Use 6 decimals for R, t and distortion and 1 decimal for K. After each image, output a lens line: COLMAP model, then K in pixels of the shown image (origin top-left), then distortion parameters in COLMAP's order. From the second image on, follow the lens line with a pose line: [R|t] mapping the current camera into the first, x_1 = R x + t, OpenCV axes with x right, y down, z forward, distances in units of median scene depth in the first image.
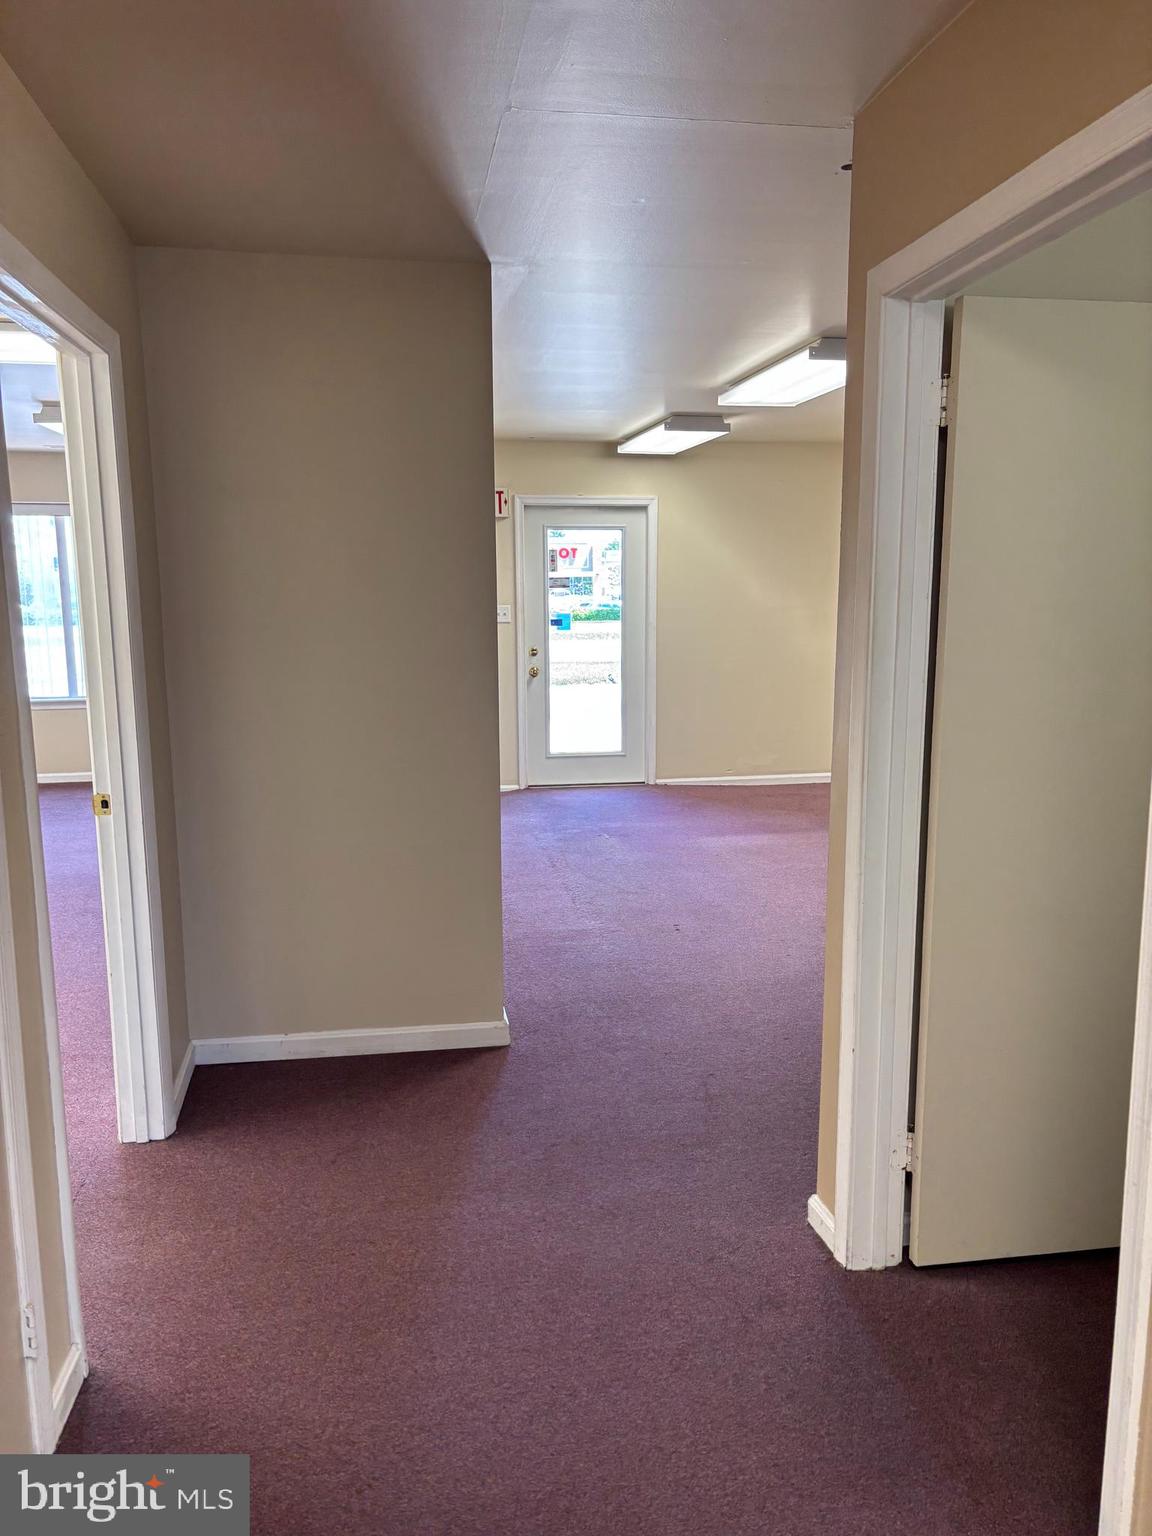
lens RADIAL K [[1164.8, 0, 579.9], [0, 1164.8, 811.8], [0, 0, 1]] dist [0.056441, -0.041120]
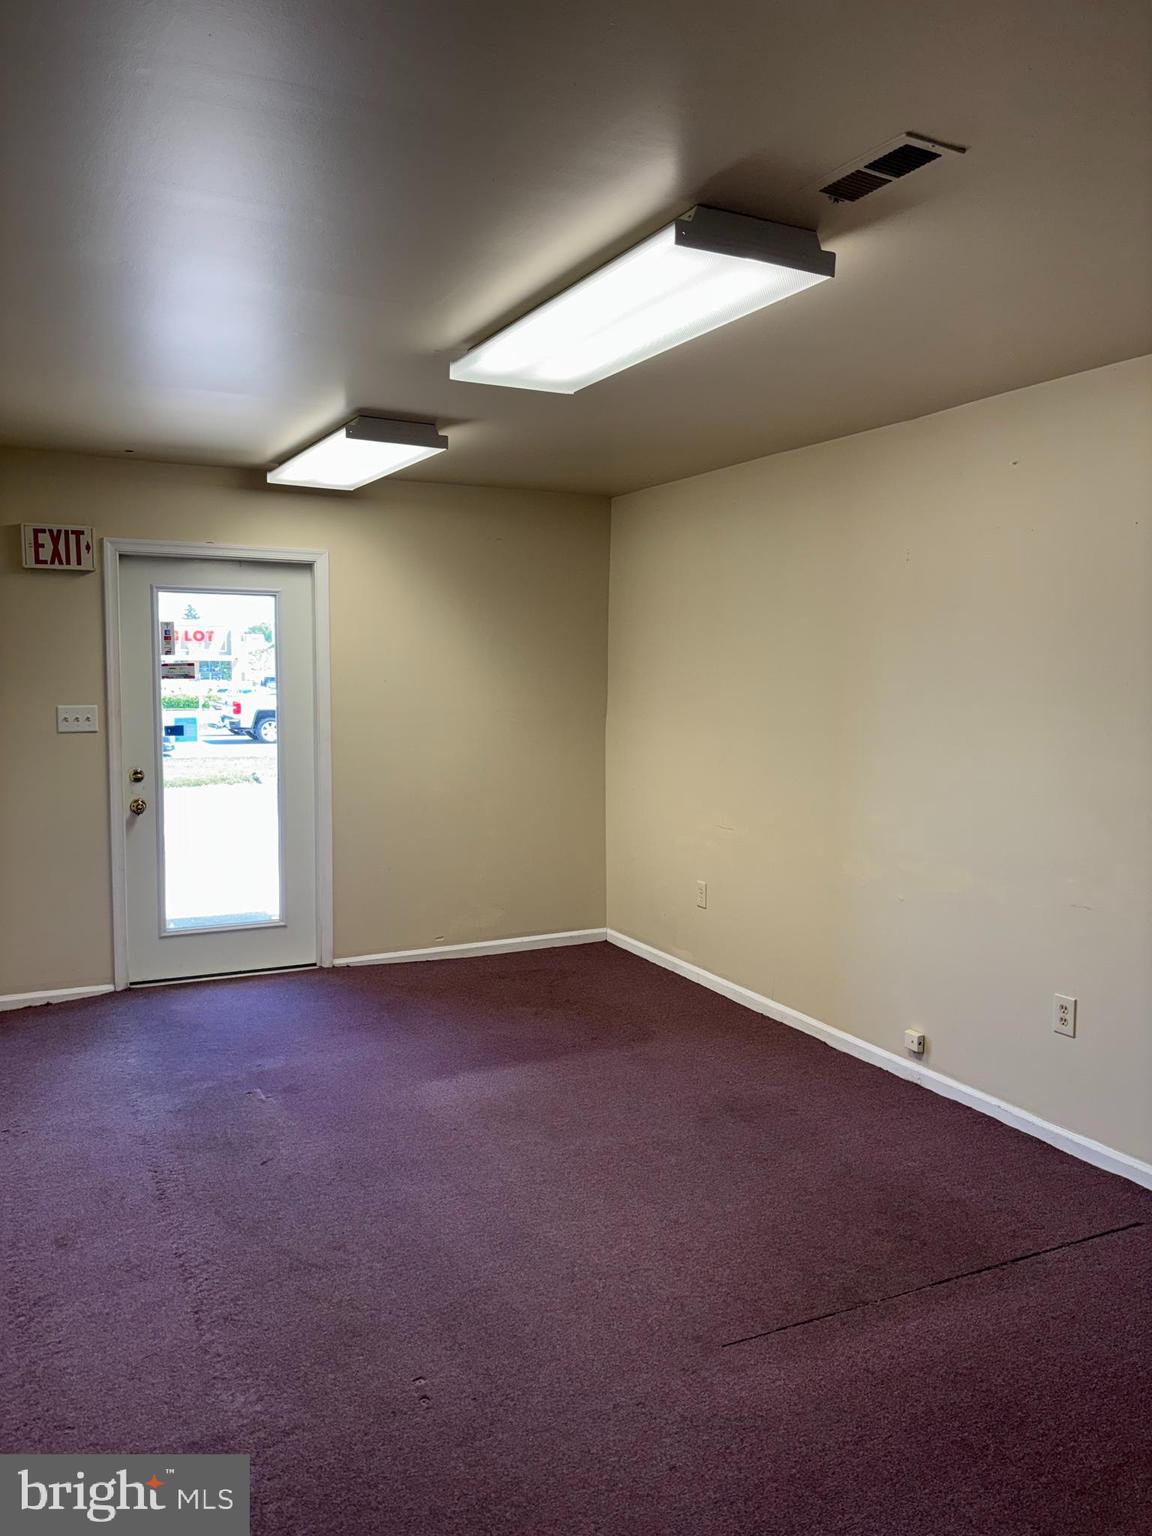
lens RADIAL K [[1164.8, 0, 564.0], [0, 1164.8, 761.0], [0, 0, 1]] dist [0.056441, -0.041120]
pose [[0.959087, -0.011490, 0.282877, 0.003435], [0.043871, 0.993139, -0.108402, -0.064792], [-0.279691, 0.116377, 0.953011, 0.314915]]
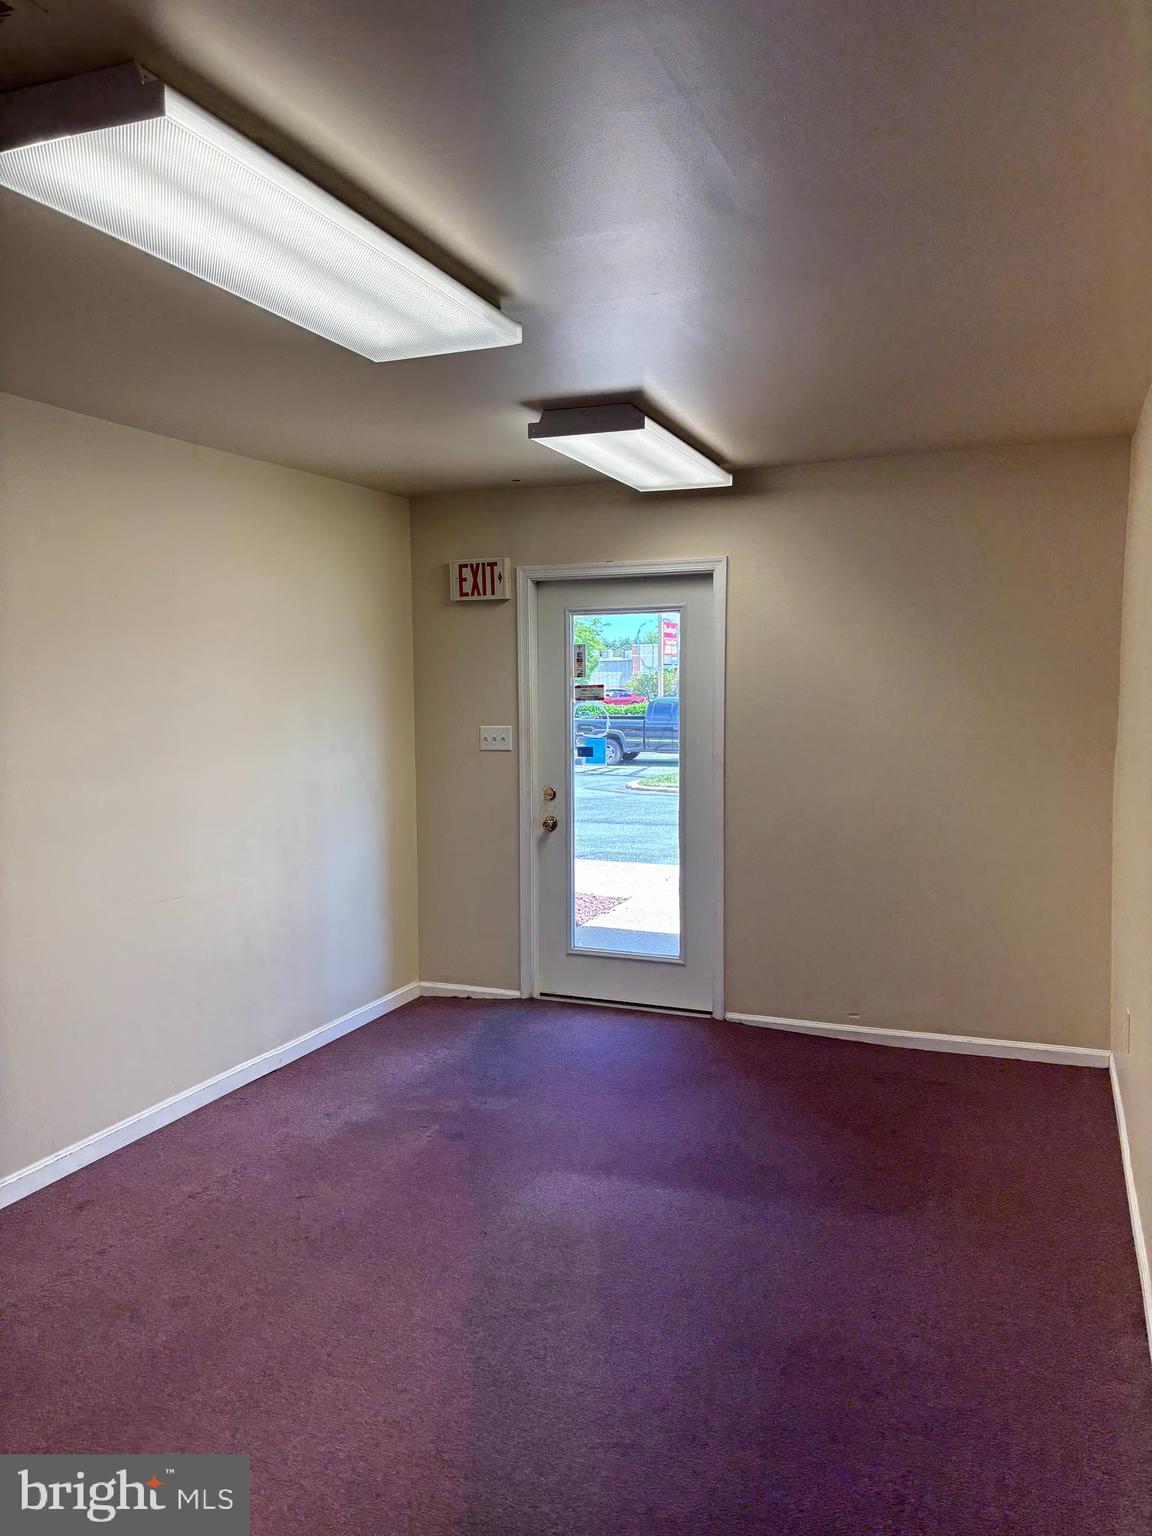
lens RADIAL K [[1164.8, 0, 577.1], [0, 1164.8, 771.5], [0, 0, 1]] dist [0.056441, -0.041120]
pose [[0.852256, 0.041306, -0.521491, 0.324693], [-0.094670, 0.992596, -0.076096, -0.101938], [0.514487, 0.114223, 0.849857, 0.444004]]
